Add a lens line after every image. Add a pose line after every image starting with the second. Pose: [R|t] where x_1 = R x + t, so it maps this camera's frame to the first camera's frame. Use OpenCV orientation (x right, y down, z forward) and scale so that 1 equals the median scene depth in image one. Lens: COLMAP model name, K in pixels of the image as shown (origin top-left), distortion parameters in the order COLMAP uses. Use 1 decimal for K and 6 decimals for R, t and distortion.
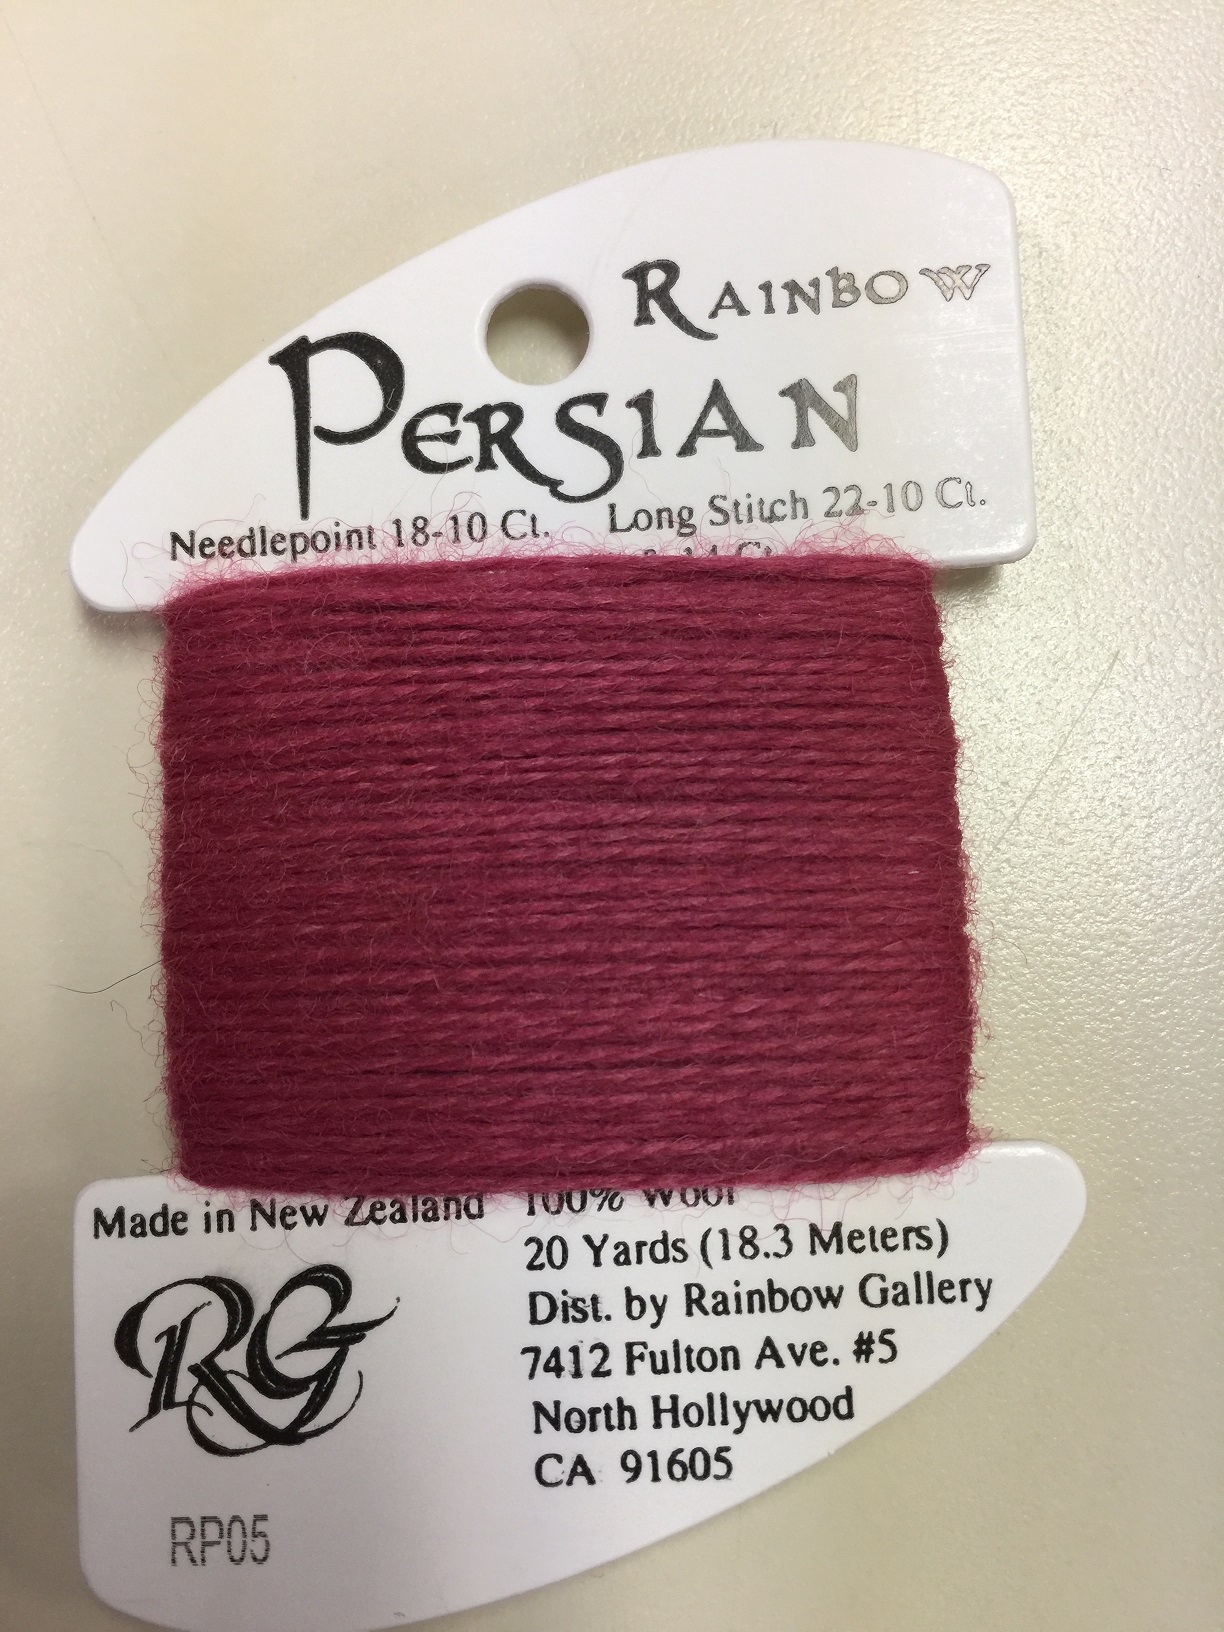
lens RADIAL K [[1444.0, 0, 612.0], [0, 1444.0, 816.0], [0, 0, 1]] dist [0.015416, -0.003830]
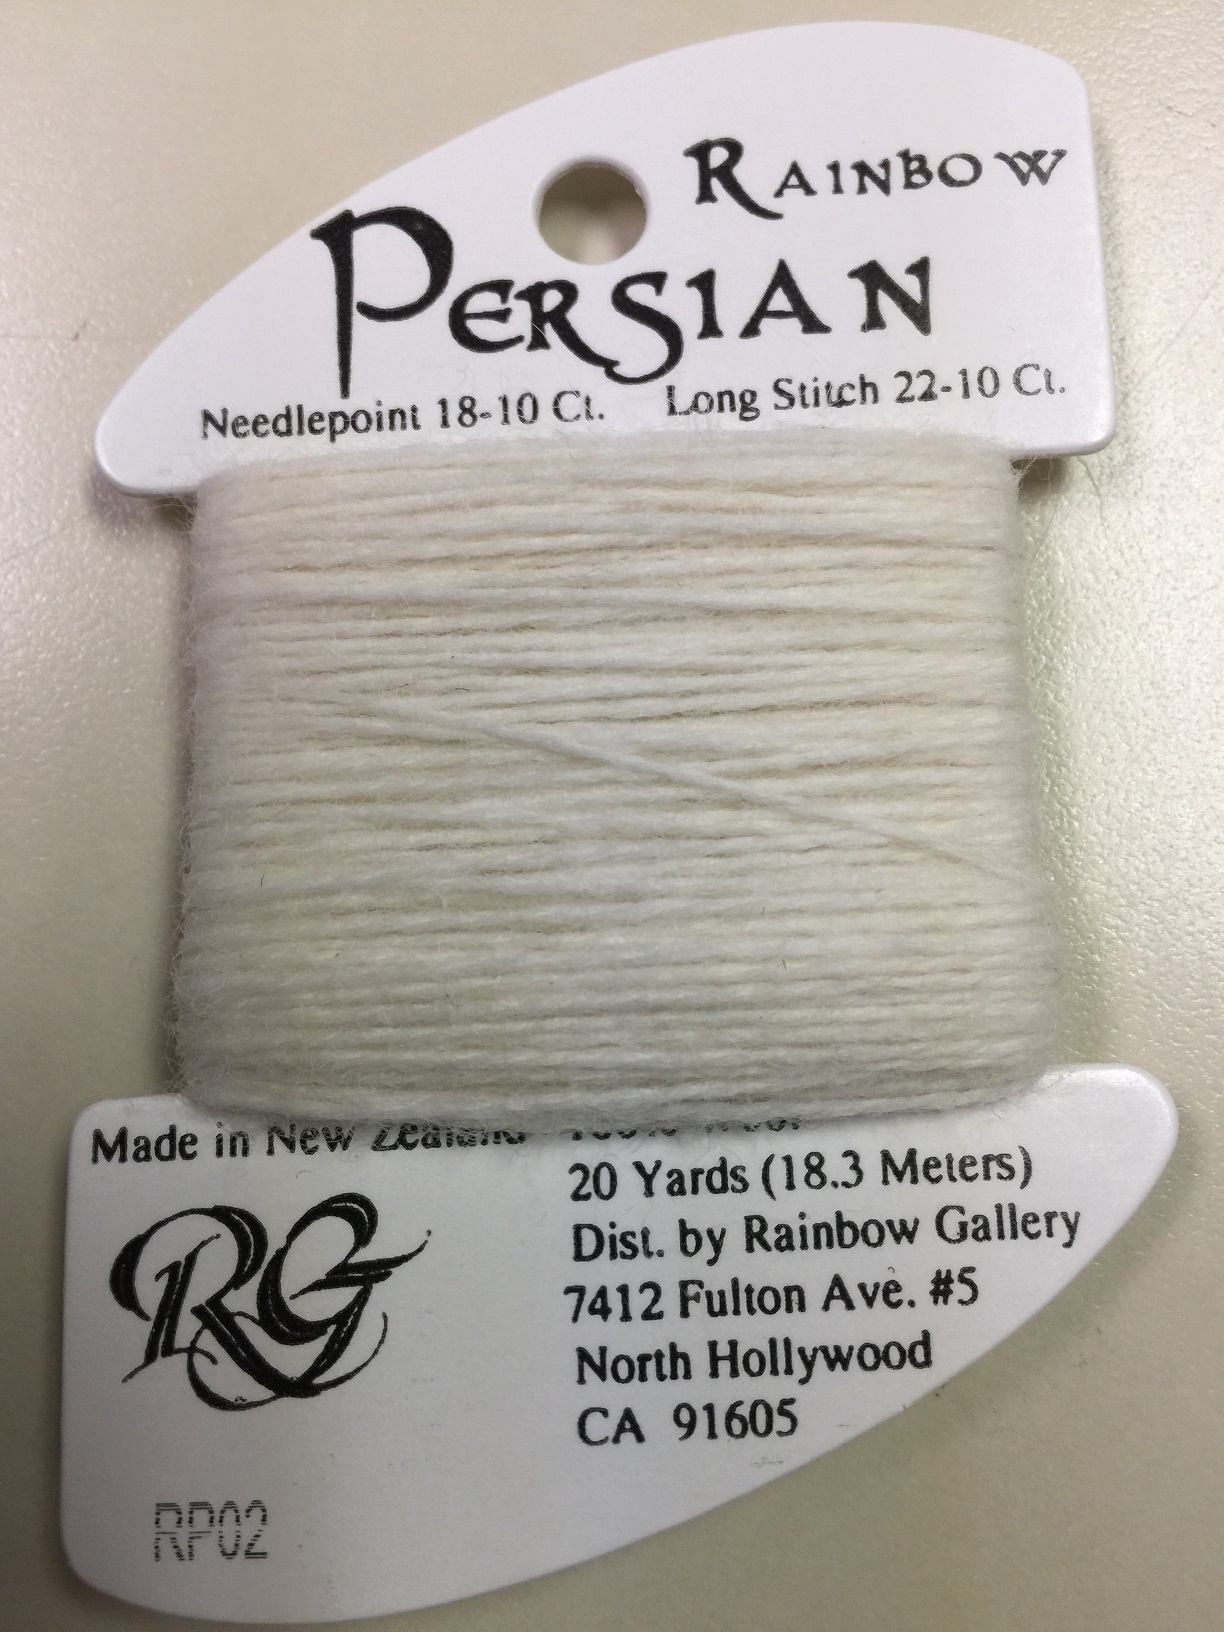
lens RADIAL K [[1444.0, 0, 612.0], [0, 1444.0, 816.0], [0, 0, 1]] dist [0.015416, -0.003830]
pose [[0.999203, 0.005457, -0.039538, 0.001179], [-0.002932, 0.997968, 0.063645, 0.013356], [0.039805, -0.063479, 0.997189, 0.099715]]
